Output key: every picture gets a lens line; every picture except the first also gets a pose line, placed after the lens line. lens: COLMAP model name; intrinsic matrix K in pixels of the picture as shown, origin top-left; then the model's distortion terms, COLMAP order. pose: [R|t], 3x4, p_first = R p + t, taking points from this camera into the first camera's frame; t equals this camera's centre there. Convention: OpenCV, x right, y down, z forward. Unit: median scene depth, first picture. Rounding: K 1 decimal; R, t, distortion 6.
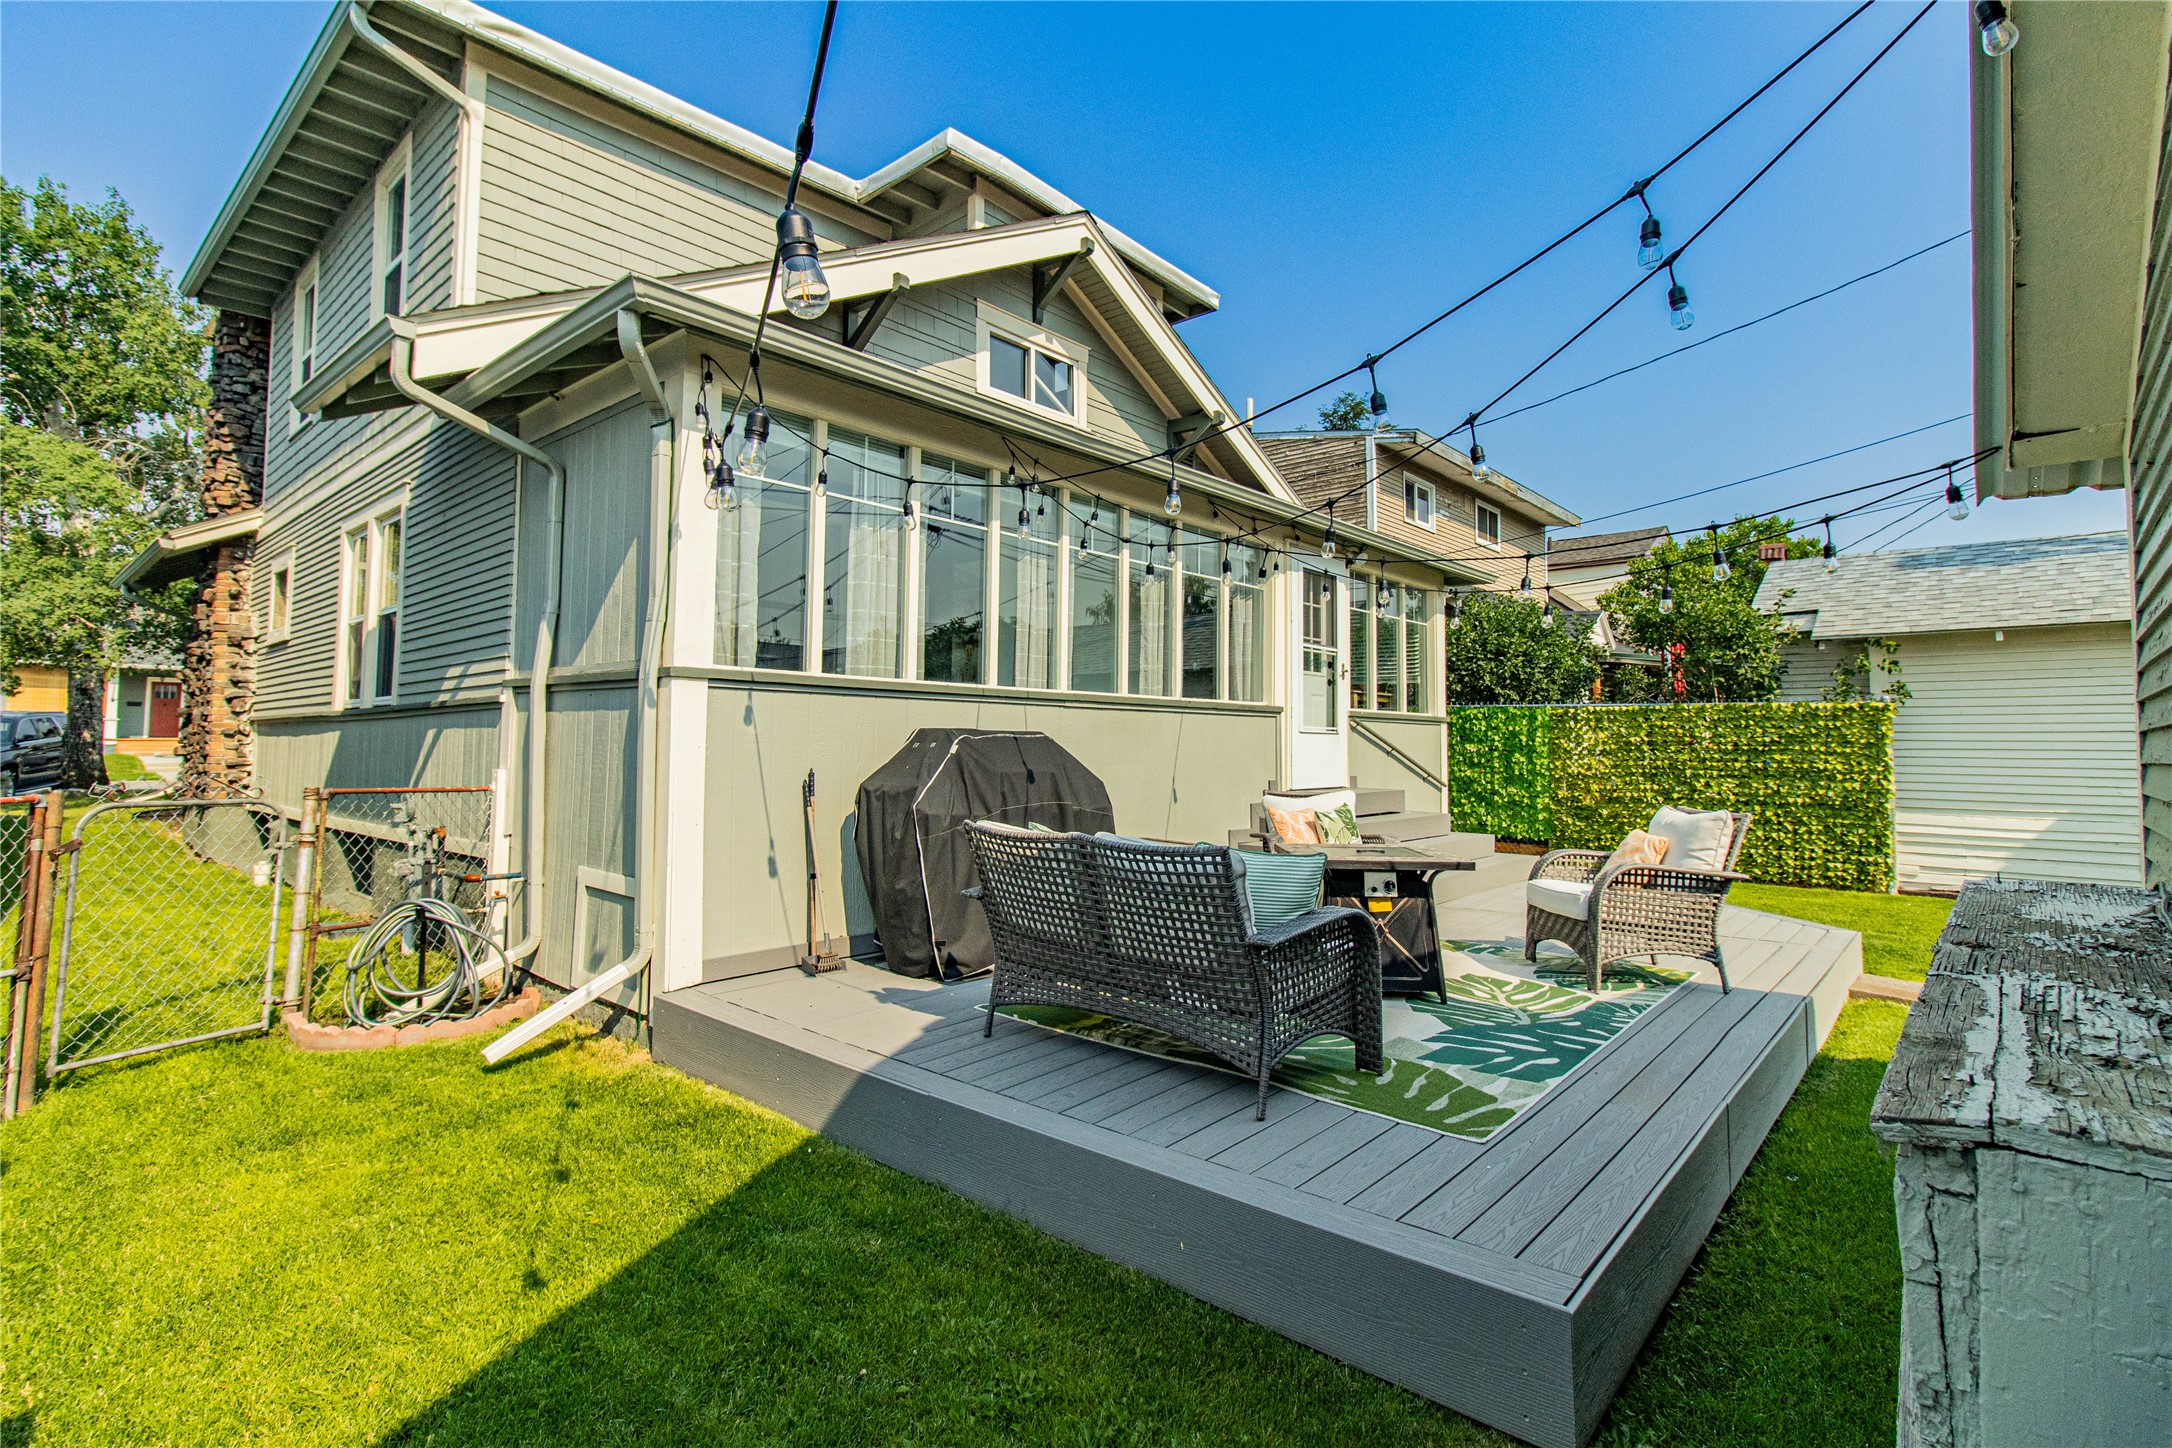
lens RADIAL K [[1014.1, 0, 1093.2], [0, 1014.1, 686.6], [0, 0, 1]] dist [0.002606, -0.000766]
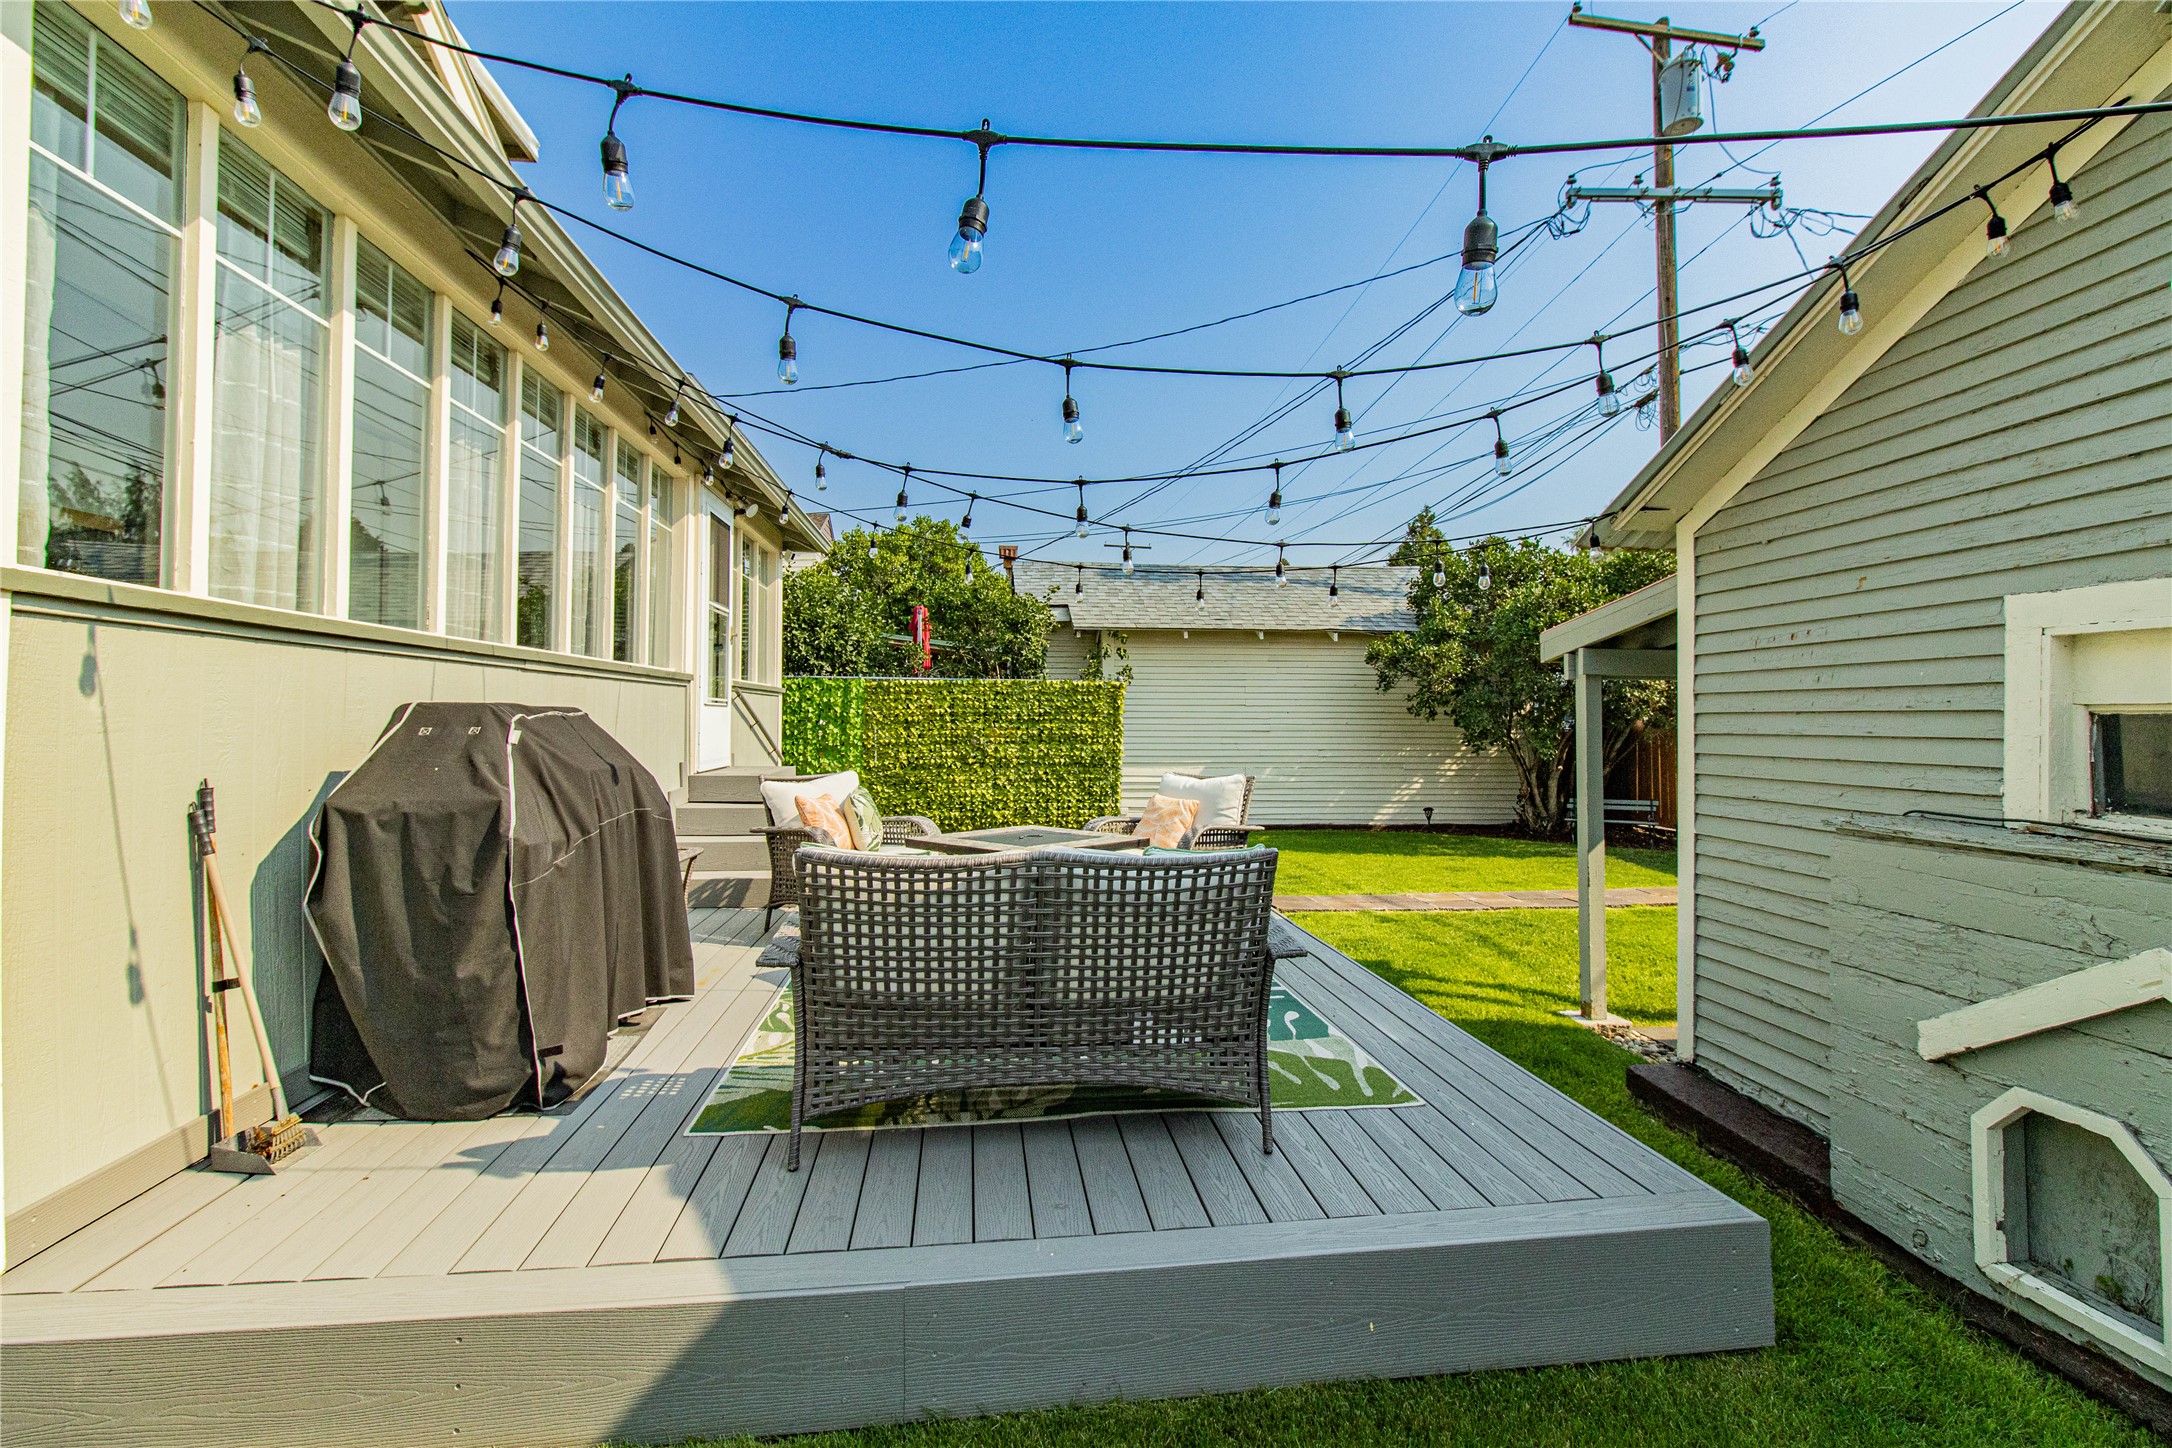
lens RADIAL K [[1014.1, 0, 1093.2], [0, 1014.1, 686.6], [0, 0, 1]] dist [0.002606, -0.000766]
pose [[0.671574, 0.015308, 0.740779, -0.358063], [-0.039059, 0.999128, 0.014763, 0.007856], [-0.739907, -0.038849, 0.671586, 0.317806]]
